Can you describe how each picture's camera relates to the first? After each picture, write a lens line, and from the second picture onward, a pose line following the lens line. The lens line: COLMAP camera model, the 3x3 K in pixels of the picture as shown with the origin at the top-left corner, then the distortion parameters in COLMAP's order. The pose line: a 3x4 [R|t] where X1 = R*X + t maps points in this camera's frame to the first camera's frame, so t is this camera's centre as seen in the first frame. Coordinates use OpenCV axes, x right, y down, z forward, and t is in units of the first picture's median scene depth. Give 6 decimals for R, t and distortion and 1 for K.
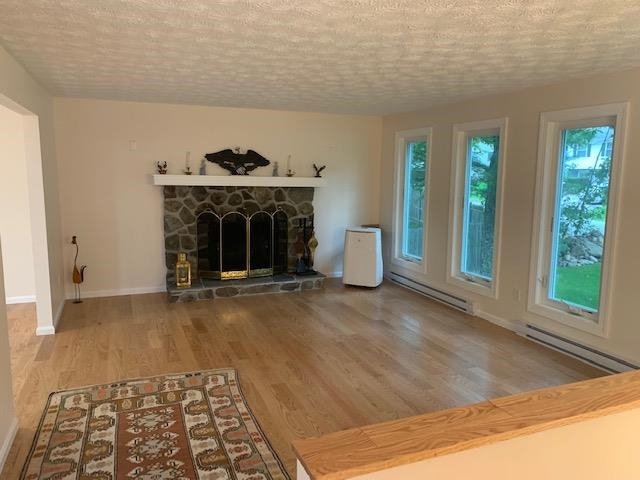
lens RADIAL K [[490.4, 0, 320.7], [0, 490.4, 241.4], [0, 0, 1]] dist [0.003197, -0.008355]
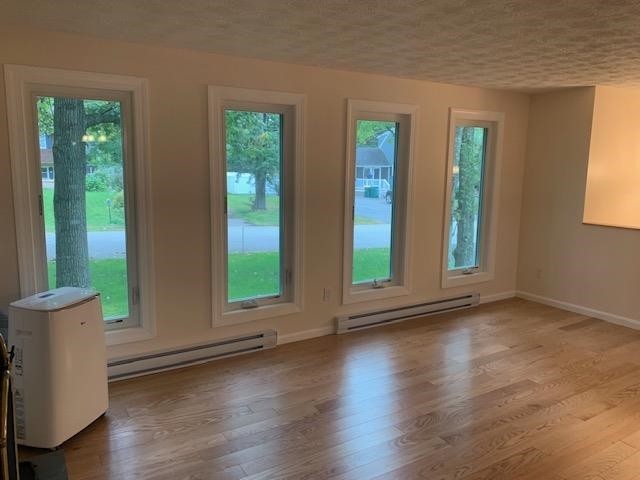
lens RADIAL K [[490.4, 0, 319.9], [0, 490.4, 236.1], [0, 0, 1]] dist [0.003197, -0.008355]
pose [[-0.160552, -0.169385, 0.972385, -0.412283], [0.128696, 0.973162, 0.190769, -0.153110], [-0.978601, 0.155771, -0.134444, 0.991262]]
